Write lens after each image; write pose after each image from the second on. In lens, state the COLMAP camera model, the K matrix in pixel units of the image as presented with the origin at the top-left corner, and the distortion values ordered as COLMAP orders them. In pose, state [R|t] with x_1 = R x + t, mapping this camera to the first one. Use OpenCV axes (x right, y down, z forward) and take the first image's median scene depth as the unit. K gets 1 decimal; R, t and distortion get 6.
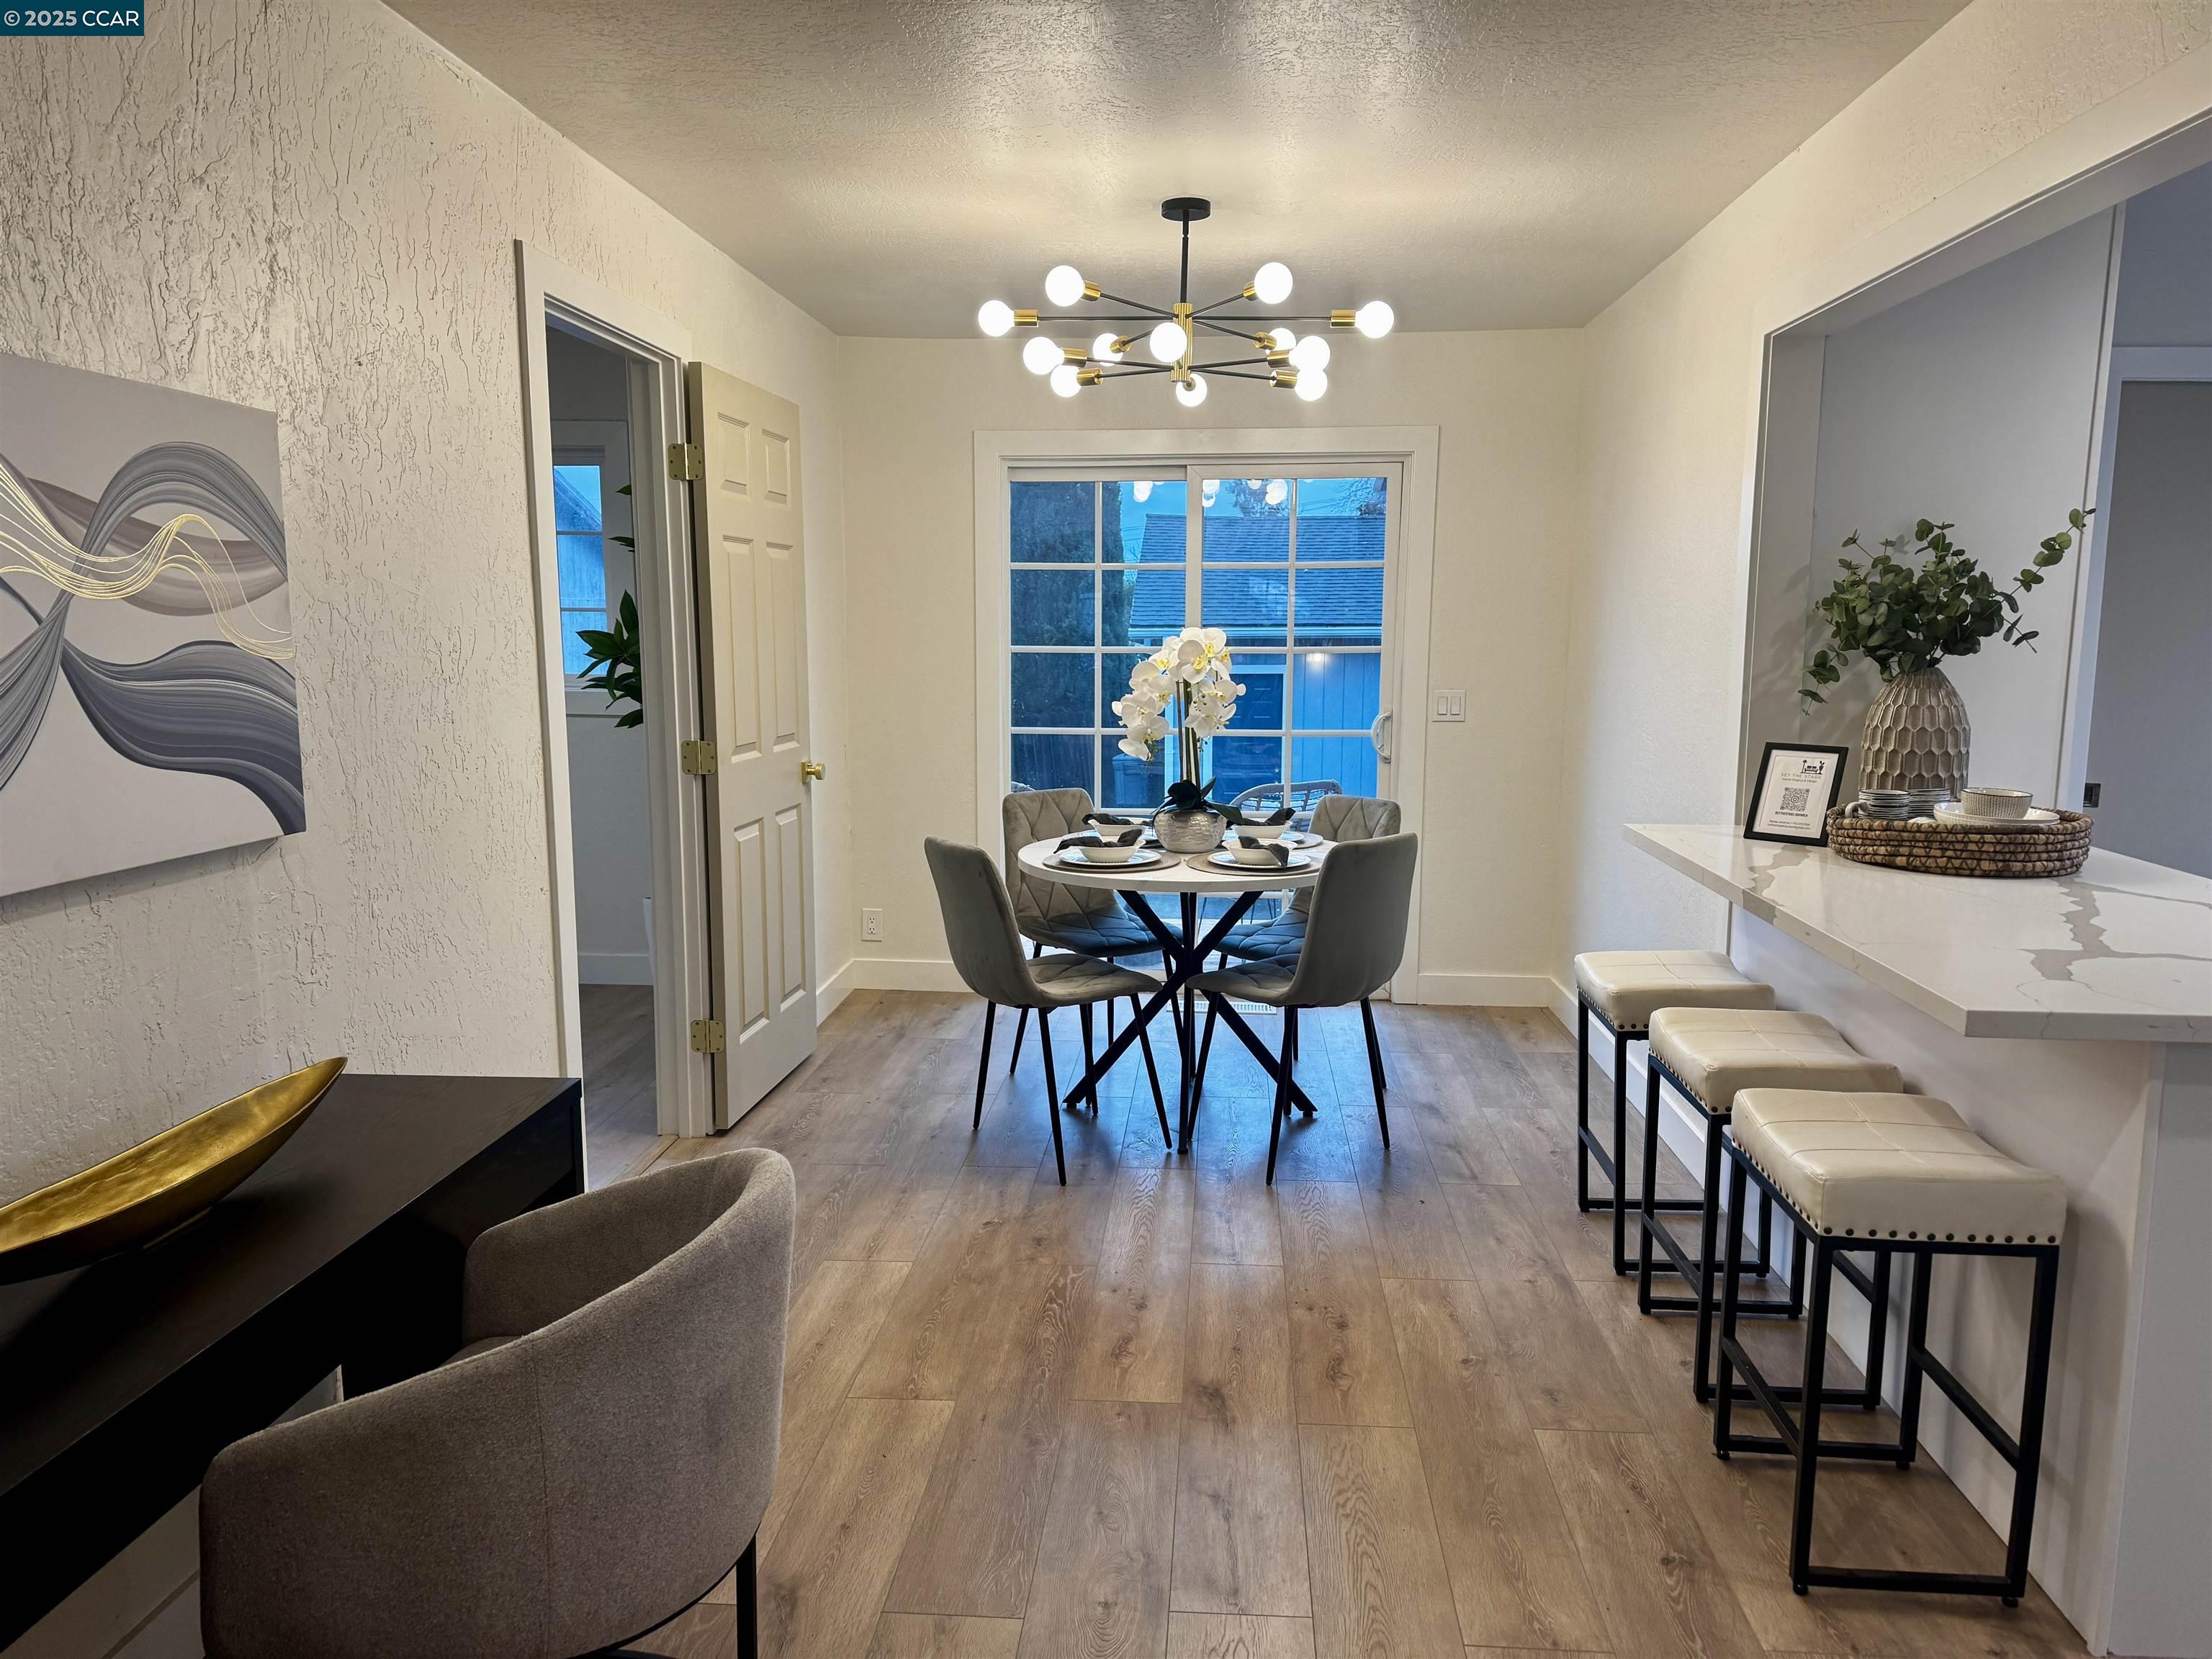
lens RADIAL K [[1545.7, 0, 1113.0], [0, 1545.7, 839.5], [0, 0, 1]] dist [0.114313, -0.155812]
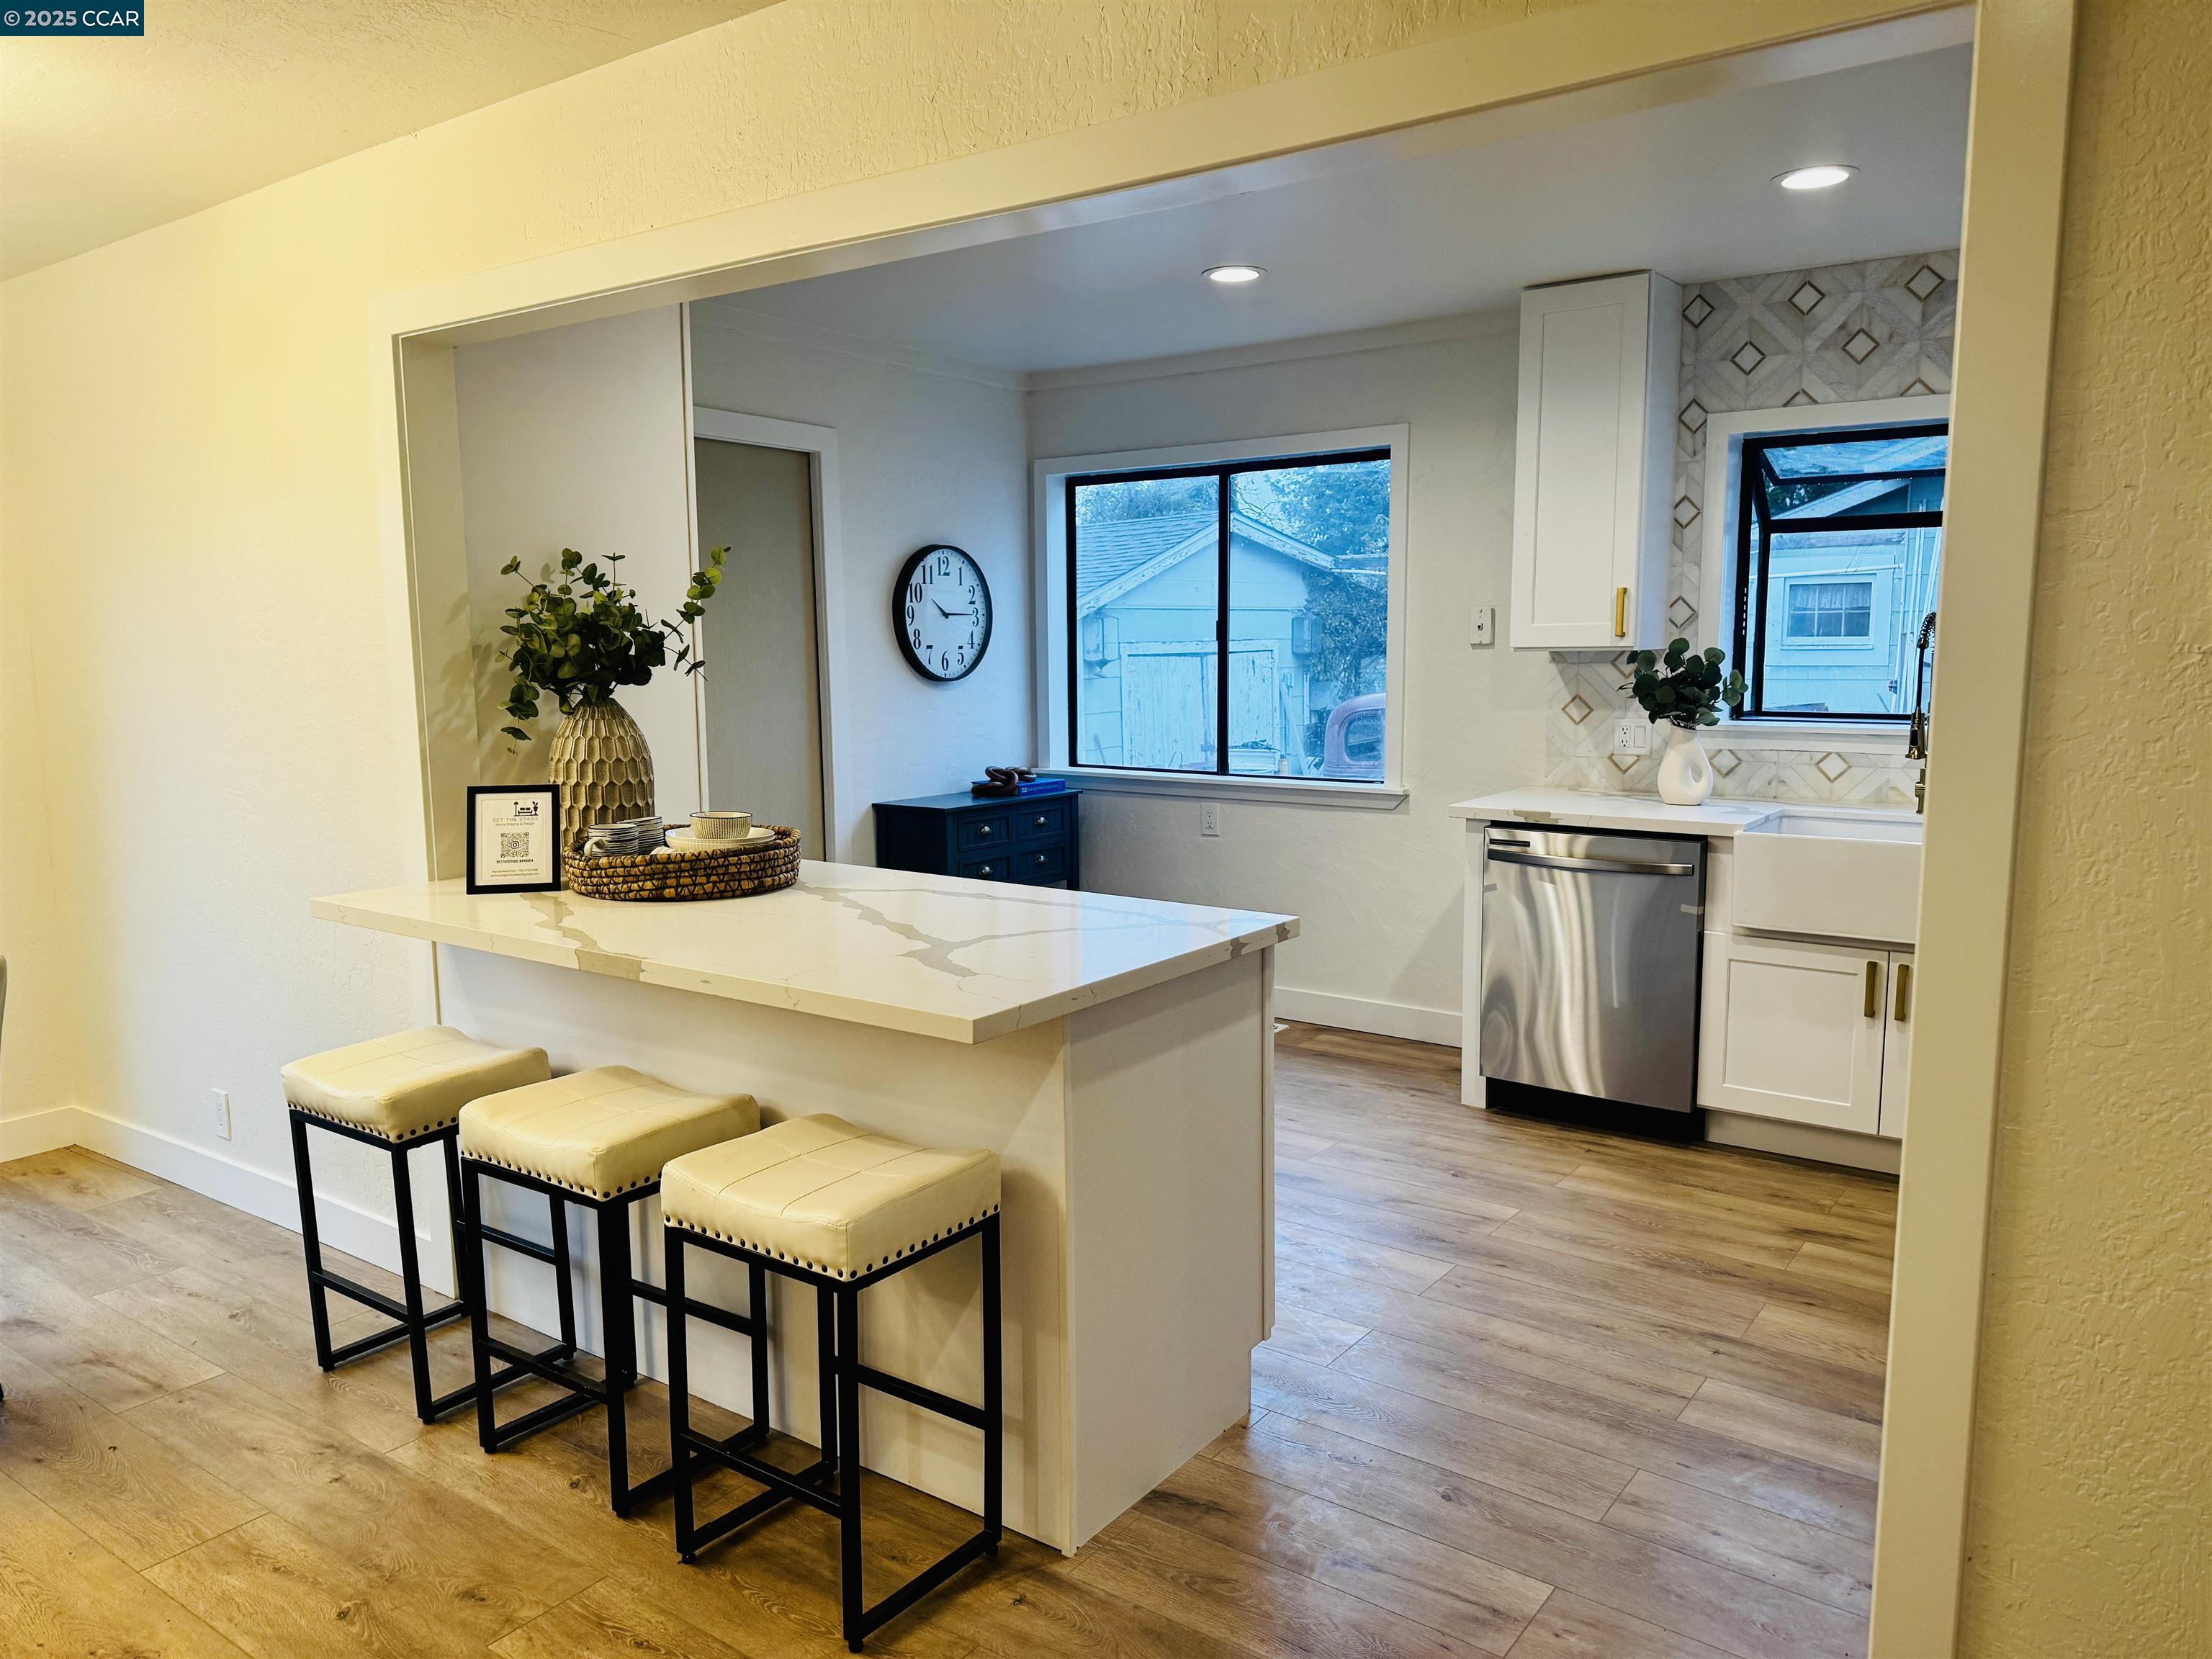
lens RADIAL K [[1552.4, 0, 1106.0], [0, 1552.4, 829.5], [0, 0, 1]] dist [0.088931, -0.143311]
pose [[0.515738, -0.117164, 0.848697, -0.174808], [0.133610, 0.989484, 0.055408, -0.039887], [-0.846264, 0.084819, 0.525969, 0.218810]]
